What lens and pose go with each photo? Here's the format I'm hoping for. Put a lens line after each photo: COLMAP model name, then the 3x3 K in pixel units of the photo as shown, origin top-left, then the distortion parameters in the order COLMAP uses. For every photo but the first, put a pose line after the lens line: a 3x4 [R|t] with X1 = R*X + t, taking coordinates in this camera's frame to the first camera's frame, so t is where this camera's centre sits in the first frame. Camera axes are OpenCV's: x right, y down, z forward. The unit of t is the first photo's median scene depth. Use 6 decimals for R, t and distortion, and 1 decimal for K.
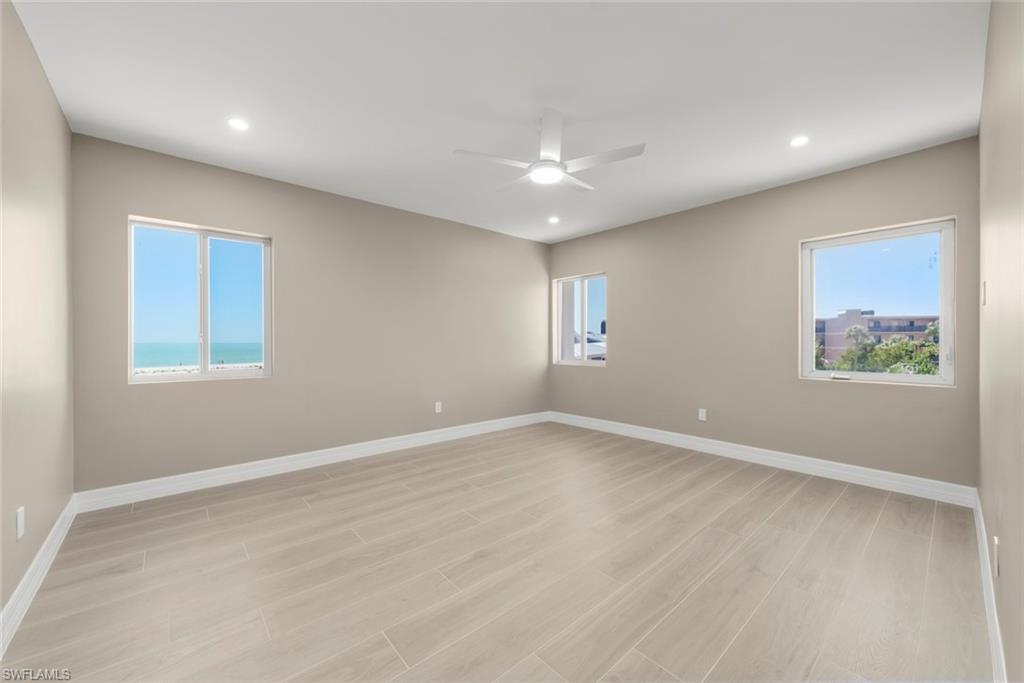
lens RADIAL K [[398.5, 0, 512.0], [0, 398.5, 341.5], [0, 0, 1]] dist [0.000243, 0.000030]
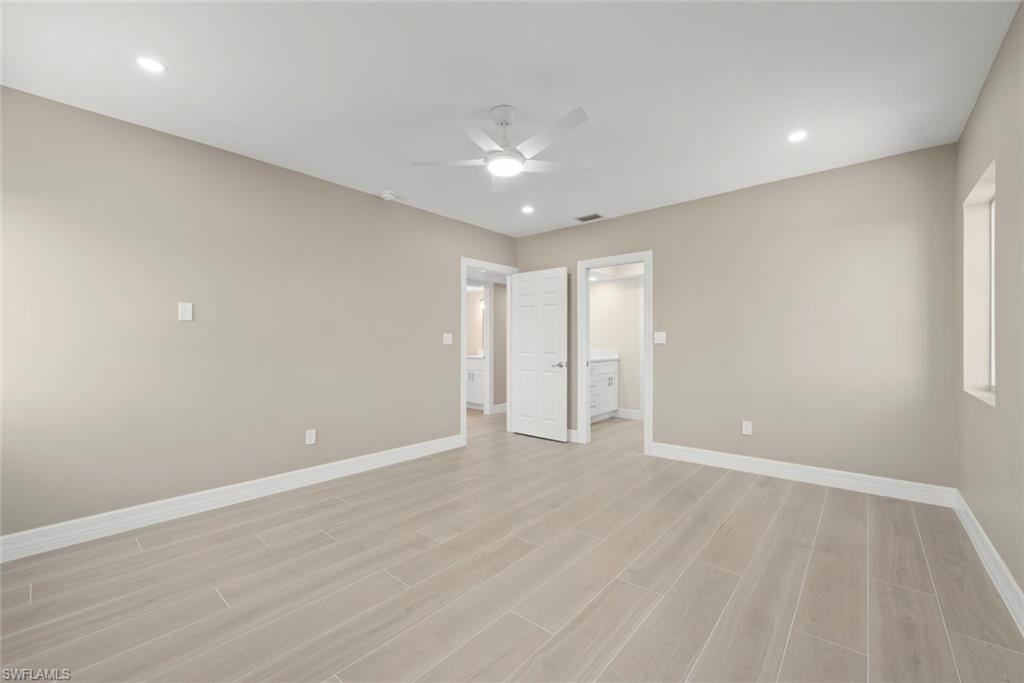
lens RADIAL K [[398.5, 0, 512.0], [0, 398.5, 341.5], [0, 0, 1]] dist [0.000243, 0.000030]
pose [[-0.991841, 0.002919, -0.127446, 0.169954], [0.002897, 0.999996, 0.000362, -0.008969], [0.127447, -0.000010, -0.991845, 1.710872]]
